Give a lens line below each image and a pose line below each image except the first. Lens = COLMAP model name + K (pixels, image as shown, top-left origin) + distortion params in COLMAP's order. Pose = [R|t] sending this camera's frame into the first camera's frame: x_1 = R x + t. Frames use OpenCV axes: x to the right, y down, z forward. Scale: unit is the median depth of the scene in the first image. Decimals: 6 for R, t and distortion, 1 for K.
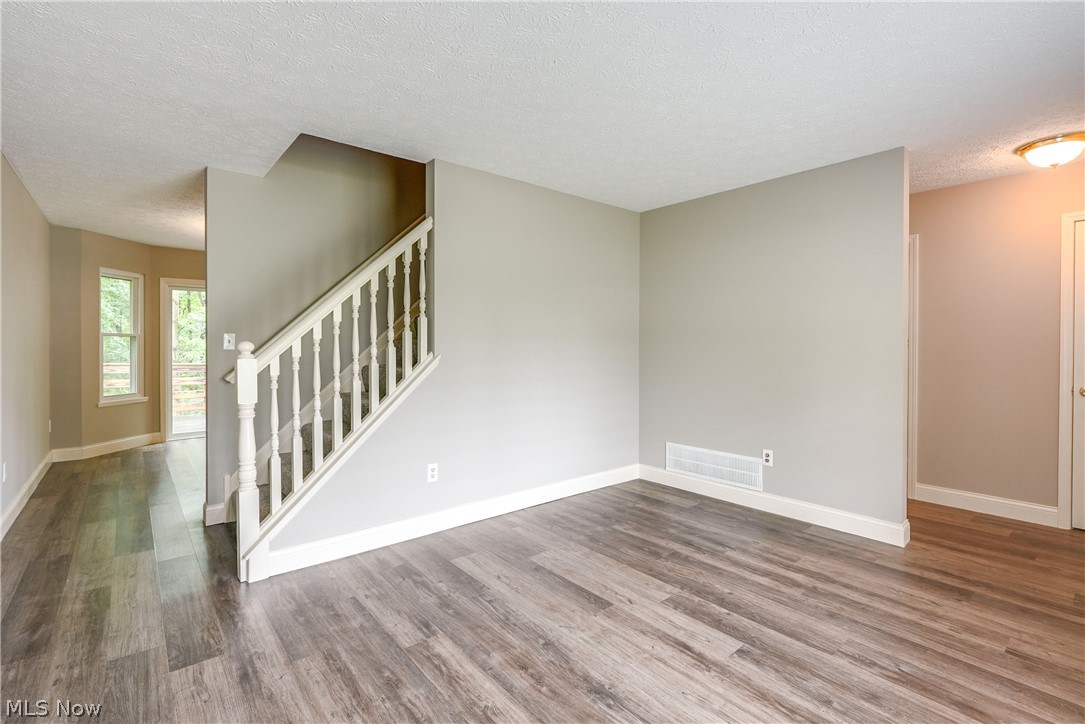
lens RADIAL K [[522.7, 0, 558.2], [0, 522.7, 346.5], [0, 0, 1]] dist [-0.001076, 0.001210]
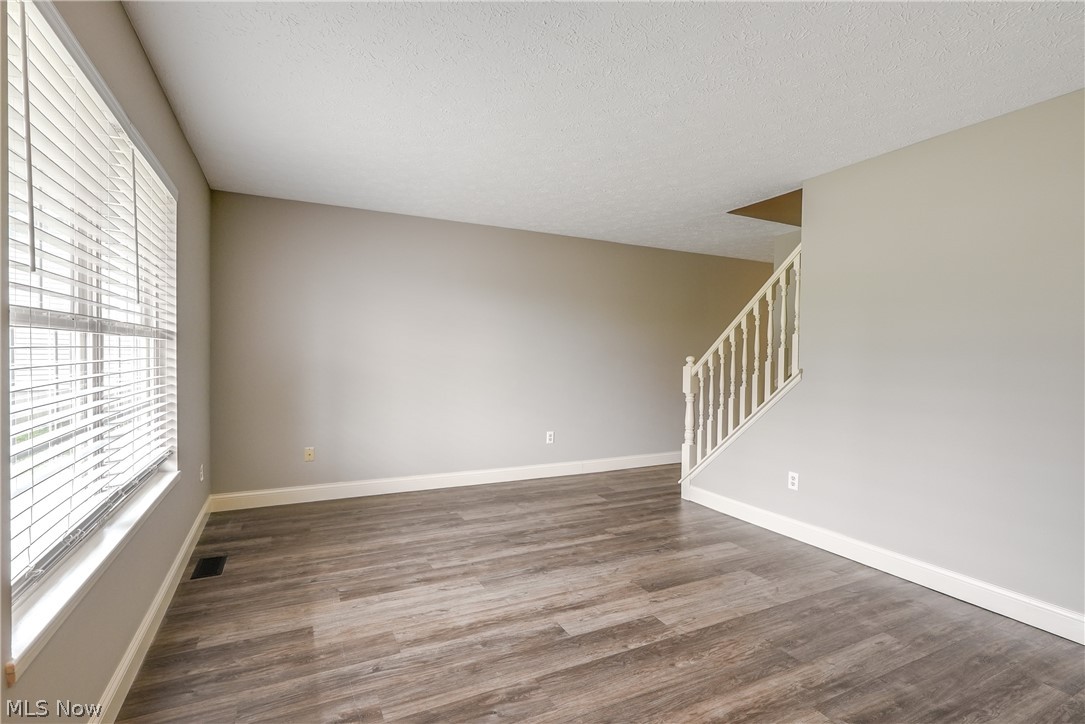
lens RADIAL K [[522.7, 0, 542.9], [0, 522.7, 363.4], [0, 0, 1]] dist [-0.001076, 0.001210]
pose [[-0.278470, 0.009742, -0.960395, 1.244735], [-0.016620, 0.999750, 0.014961, -0.003564], [0.960301, 0.020128, -0.278239, 1.098845]]
